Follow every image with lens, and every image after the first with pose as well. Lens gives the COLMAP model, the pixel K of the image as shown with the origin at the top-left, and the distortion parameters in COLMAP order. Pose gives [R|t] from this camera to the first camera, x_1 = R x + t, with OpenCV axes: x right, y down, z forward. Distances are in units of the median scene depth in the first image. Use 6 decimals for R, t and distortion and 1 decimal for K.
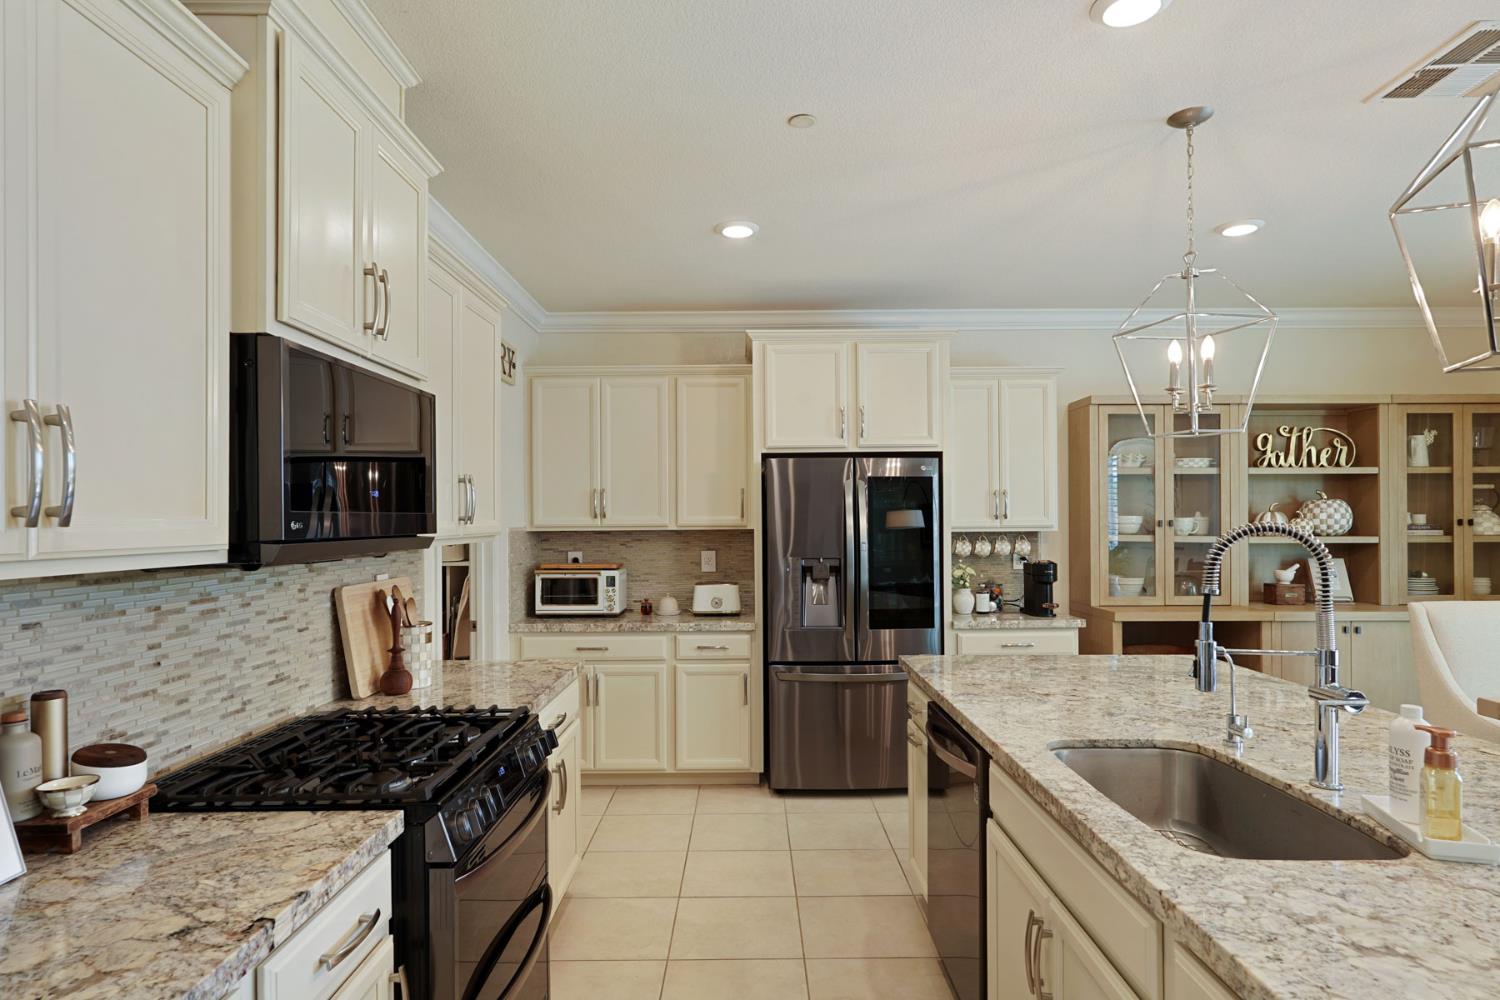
lens RADIAL K [[814.1, 0, 750.7], [0, 814.1, 514.7], [0, 0, 1]] dist [-0.007010, 0.007397]
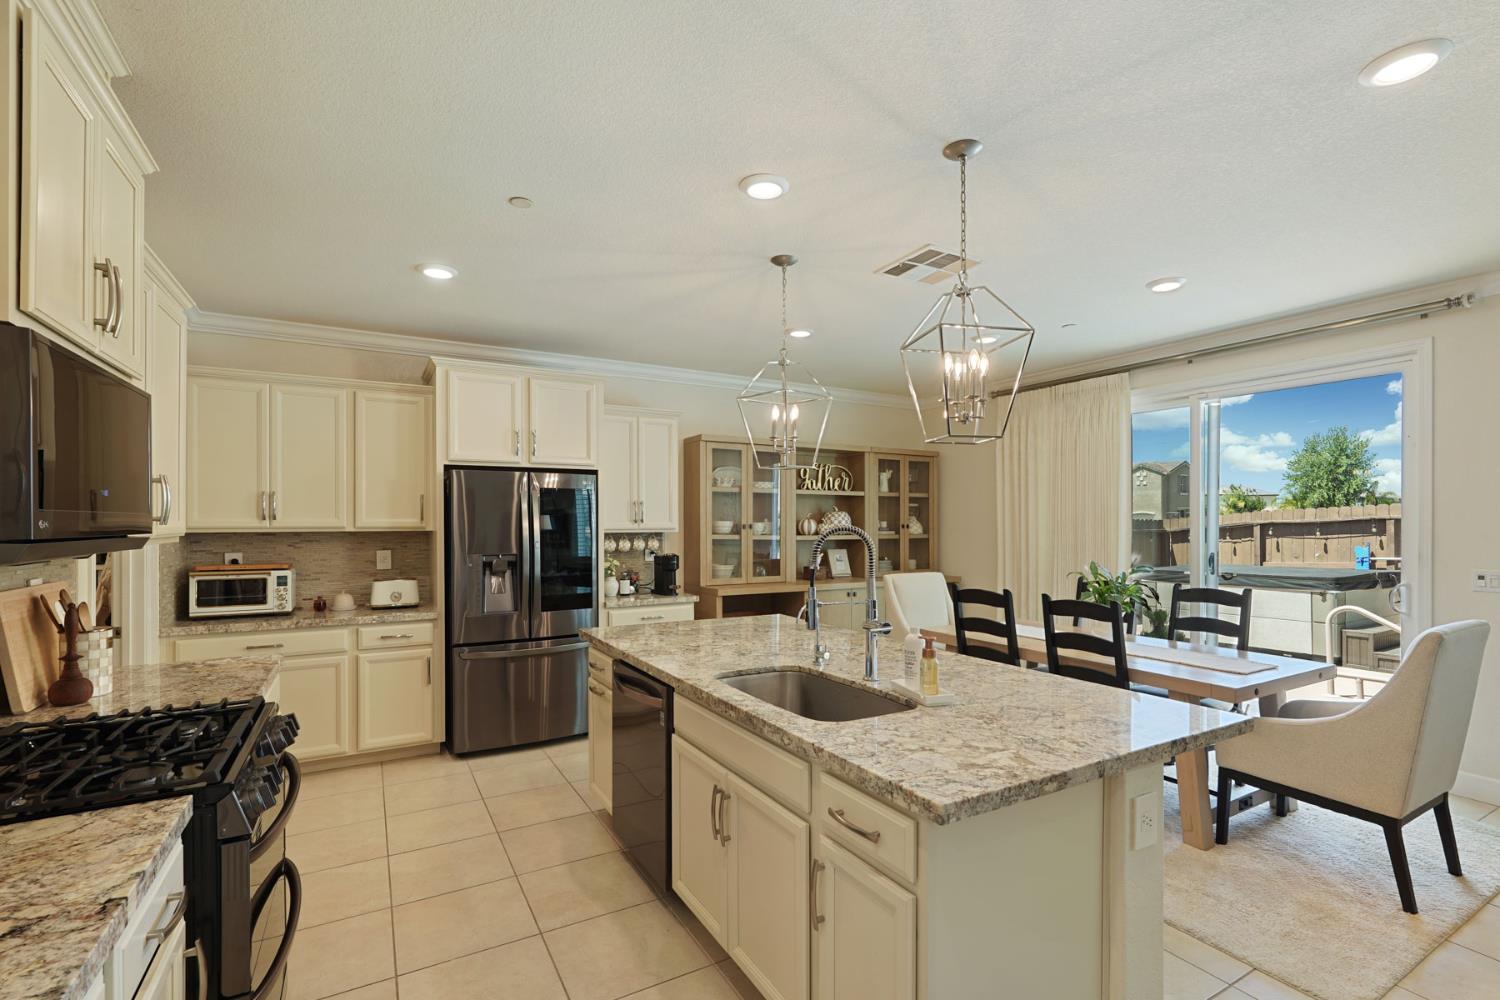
lens RADIAL K [[672.1, 0, 745.5], [0, 672.1, 519.1], [0, 0, 1]] dist [-0.000551, 0.000063]
pose [[0.872011, 0.008350, 0.489416, -0.117221], [-0.008029, 0.999964, -0.002755, 0.001047], [-0.489421, -0.001527, 0.872046, -0.056581]]
